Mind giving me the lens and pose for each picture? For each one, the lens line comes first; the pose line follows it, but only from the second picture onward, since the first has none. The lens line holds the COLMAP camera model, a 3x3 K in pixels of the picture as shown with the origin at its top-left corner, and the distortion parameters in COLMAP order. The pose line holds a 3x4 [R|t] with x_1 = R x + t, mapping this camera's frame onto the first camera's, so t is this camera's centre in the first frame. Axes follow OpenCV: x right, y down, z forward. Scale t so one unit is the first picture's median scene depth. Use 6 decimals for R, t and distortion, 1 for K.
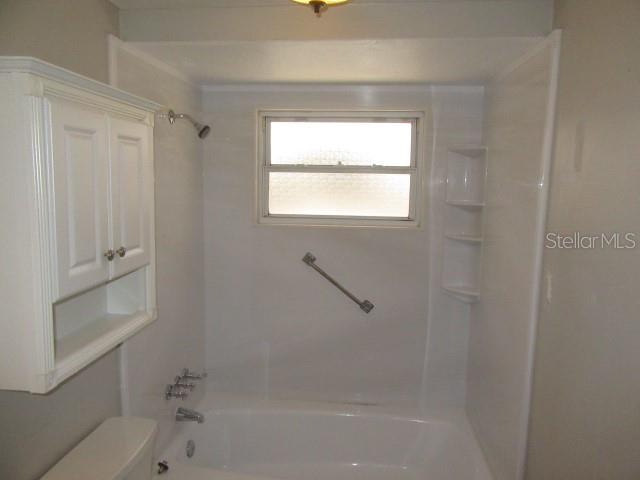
lens RADIAL K [[474.0, 0, 320.0], [0, 474.0, 240.0], [0, 0, 1]] dist [-0.004455, -0.000531]
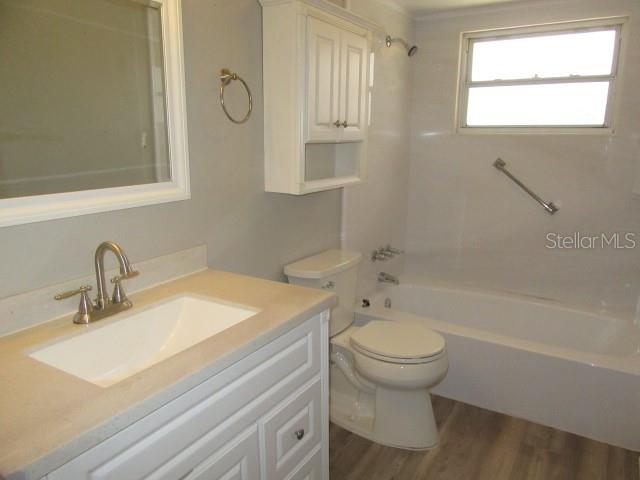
lens RADIAL K [[474.0, 0, 320.0], [0, 474.0, 240.0], [0, 0, 1]] dist [-0.004455, -0.000531]
pose [[0.891967, 0.084875, -0.444063, 0.115713], [-0.048241, 0.994480, 0.093179, 0.138964], [0.449520, -0.061690, 0.891138, -0.222648]]
